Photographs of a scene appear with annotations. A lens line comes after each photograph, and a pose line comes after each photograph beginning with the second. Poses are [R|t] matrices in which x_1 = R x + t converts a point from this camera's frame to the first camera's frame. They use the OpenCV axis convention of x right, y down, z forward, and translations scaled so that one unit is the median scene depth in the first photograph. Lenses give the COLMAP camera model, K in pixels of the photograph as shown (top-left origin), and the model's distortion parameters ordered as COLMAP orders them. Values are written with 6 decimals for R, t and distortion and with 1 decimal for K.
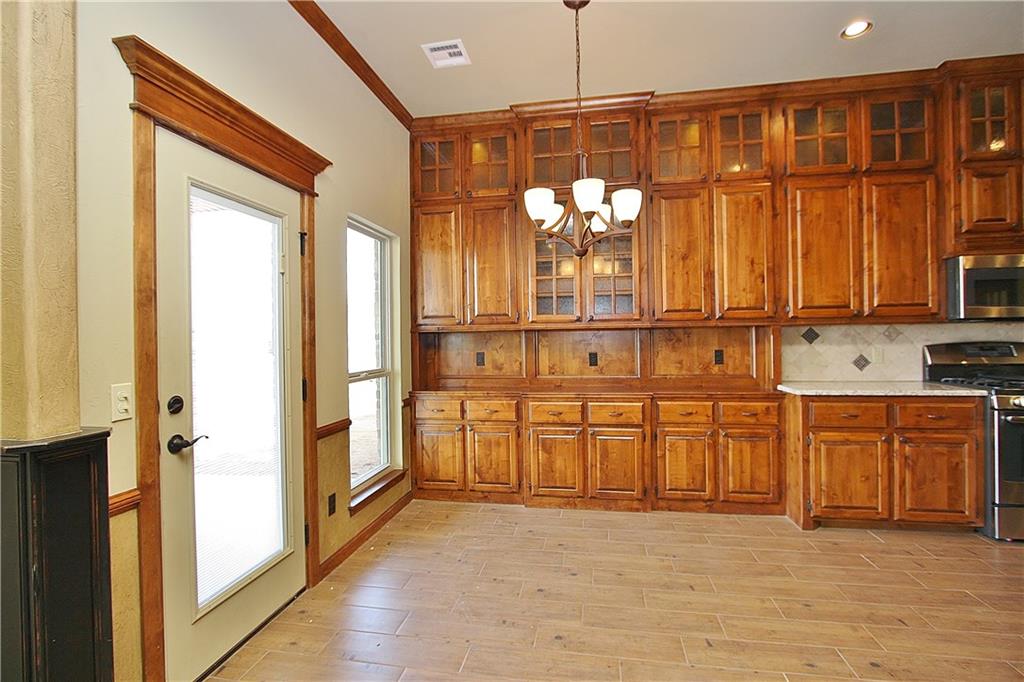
lens RADIAL K [[474.7, 0, 511.5], [0, 474.7, 337.4], [0, 0, 1]] dist [-0.021894, 0.003752]
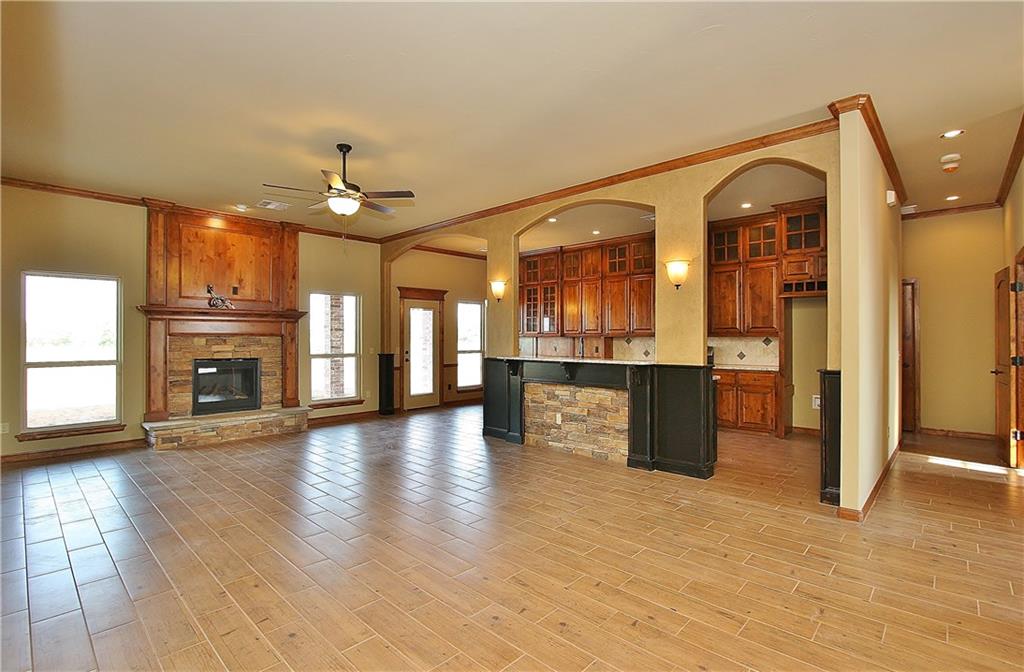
lens RADIAL K [[474.7, 0, 519.5], [0, 474.7, 337.4], [0, 0, 1]] dist [-0.021894, 0.003752]
pose [[0.845336, 0.013175, -0.534073, 1.550886], [-0.011354, 0.999913, 0.006695, -0.035043], [0.534115, 0.000404, 0.845412, -1.364714]]
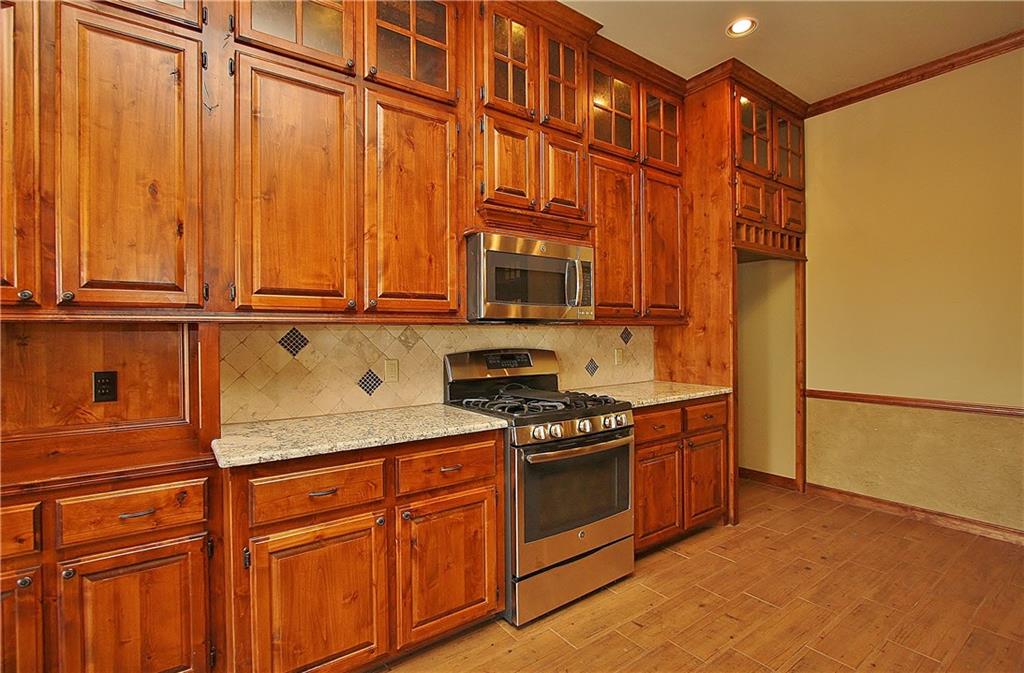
lens RADIAL K [[474.7, 0, 507.9], [0, 474.7, 334.0], [0, 0, 1]] dist [-0.021894, 0.003752]
pose [[0.699603, 0.006406, 0.714503, 0.431921], [-0.002157, 0.999974, -0.006854, -0.010847], [-0.714529, 0.003254, 0.699599, 0.422001]]
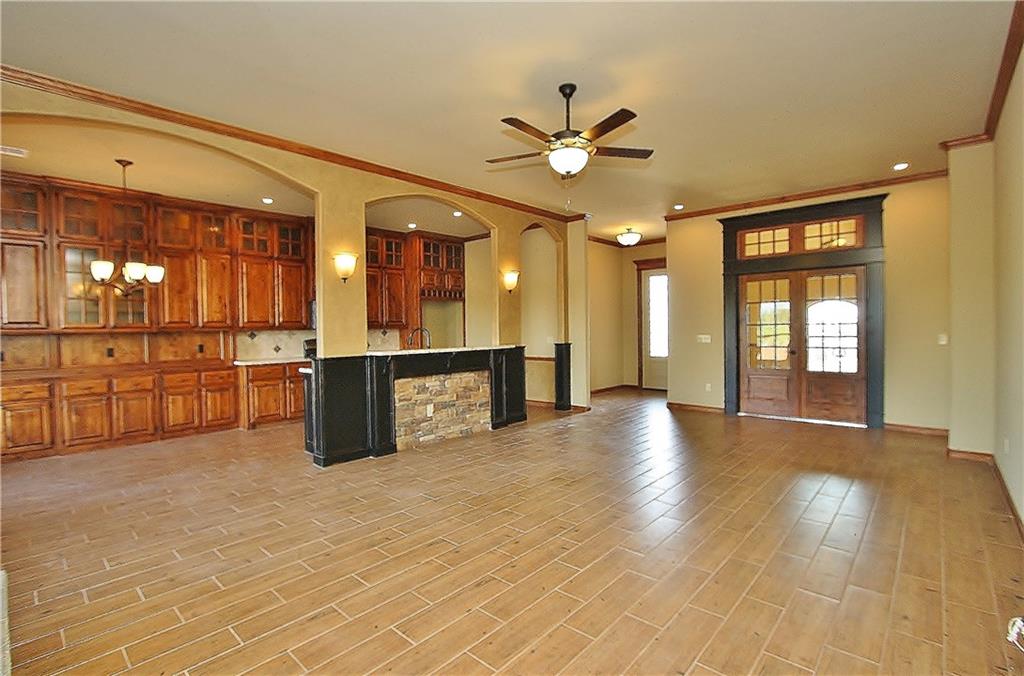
lens RADIAL K [[474.7, 0, 505.3], [0, 474.7, 335.5], [0, 0, 1]] dist [-0.021894, 0.003752]
pose [[0.540676, -0.005284, 0.841214, -0.464937], [0.008820, 0.999961, 0.000612, 0.001776], [-0.841185, 0.007089, 0.540702, -0.990072]]
